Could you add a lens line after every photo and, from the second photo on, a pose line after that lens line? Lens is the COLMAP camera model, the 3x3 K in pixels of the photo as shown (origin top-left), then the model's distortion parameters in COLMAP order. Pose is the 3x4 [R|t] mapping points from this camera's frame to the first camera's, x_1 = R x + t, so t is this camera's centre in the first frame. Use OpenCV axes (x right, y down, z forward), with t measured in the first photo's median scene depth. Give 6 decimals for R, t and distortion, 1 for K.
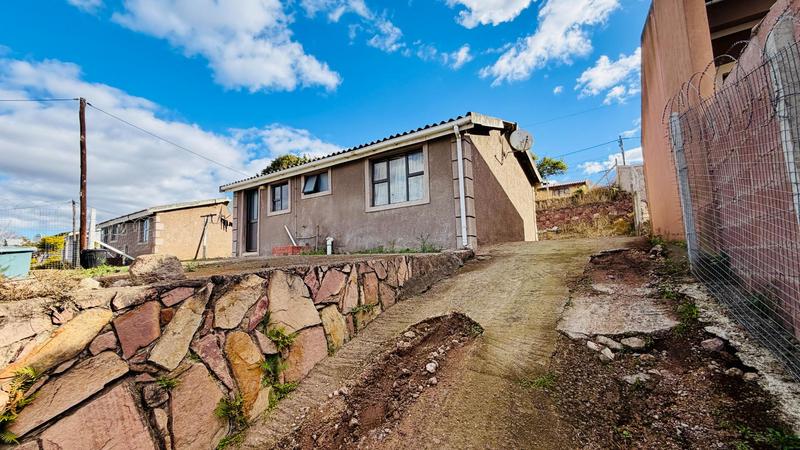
lens RADIAL K [[318.6, 0, 398.8], [0, 318.6, 225.0], [0, 0, 1]] dist [0.000060, 0.000276]
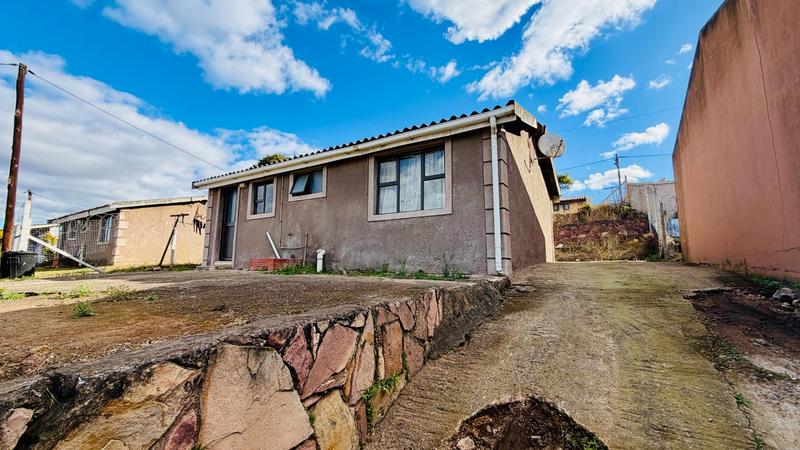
lens RADIAL K [[318.6, 0, 398.8], [0, 318.6, 225.0], [0, 0, 1]] dist [0.000060, 0.000276]
pose [[0.998204, 0.045872, 0.038524, -0.062234], [-0.044901, 0.998661, -0.025702, -0.014453], [-0.039652, 0.023926, 0.998927, 0.208335]]
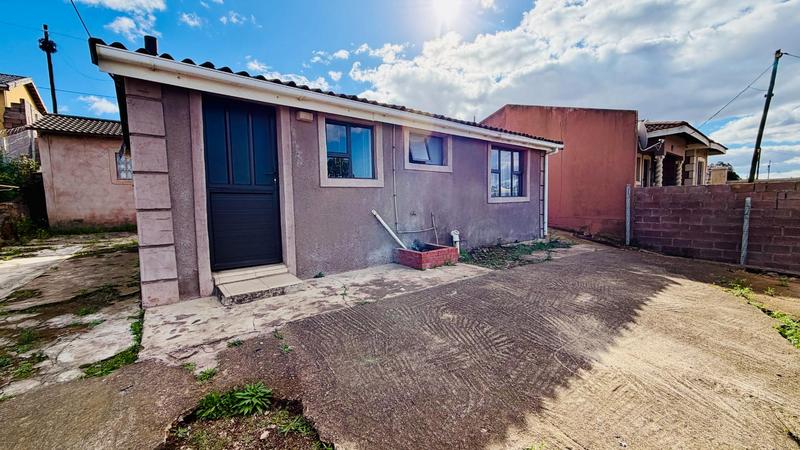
lens RADIAL K [[318.6, 0, 398.8], [0, 318.6, 225.0], [0, 0, 1]] dist [0.000060, 0.000276]
pose [[0.295941, -0.041046, 0.954324, -1.185687], [-0.091575, 0.993255, 0.071118, -0.020284], [-0.950806, -0.108439, 0.290186, 1.083144]]
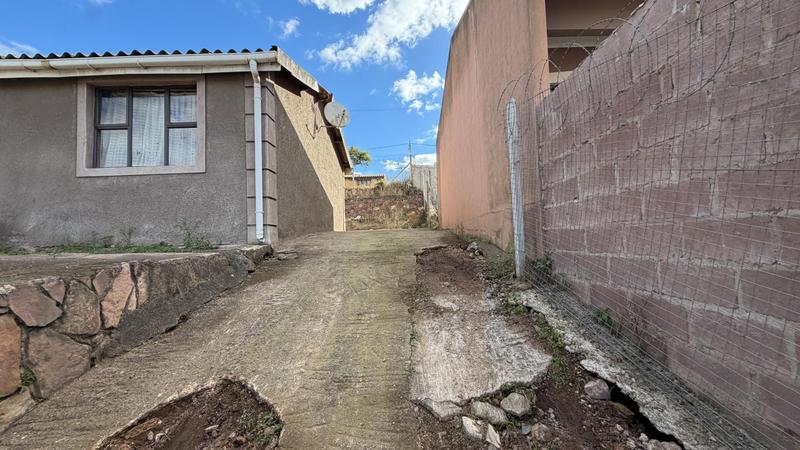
lens RADIAL K [[318.6, 0, 398.8], [0, 318.6, 225.0], [0, 0, 1]] dist [0.000060, 0.000276]
pose [[0.823979, 0.031301, 0.565756, 0.056564], [-0.056473, 0.998038, 0.027030, -0.001655], [-0.563800, -0.054222, 0.824130, 0.228191]]
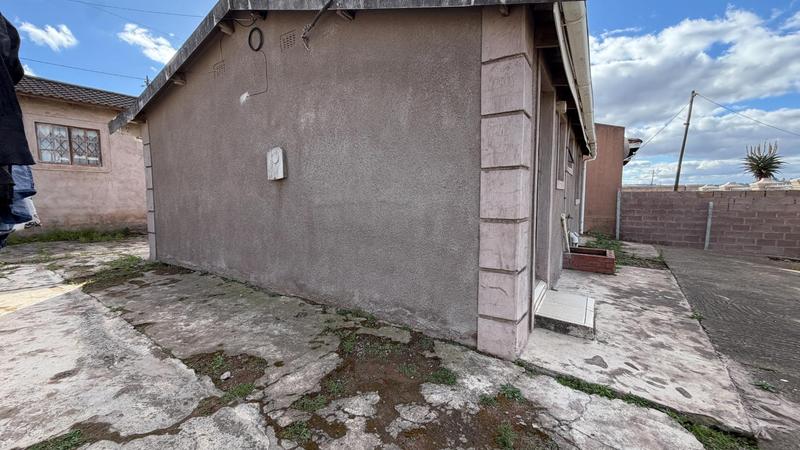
lens RADIAL K [[318.6, 0, 398.8], [0, 318.6, 225.0], [0, 0, 1]] dist [0.000060, 0.000276]
pose [[-0.032922, -0.054126, 0.997991, -1.175568], [-0.100235, 0.993677, 0.050585, 0.028351], [-0.994419, -0.098369, -0.038139, 1.740925]]
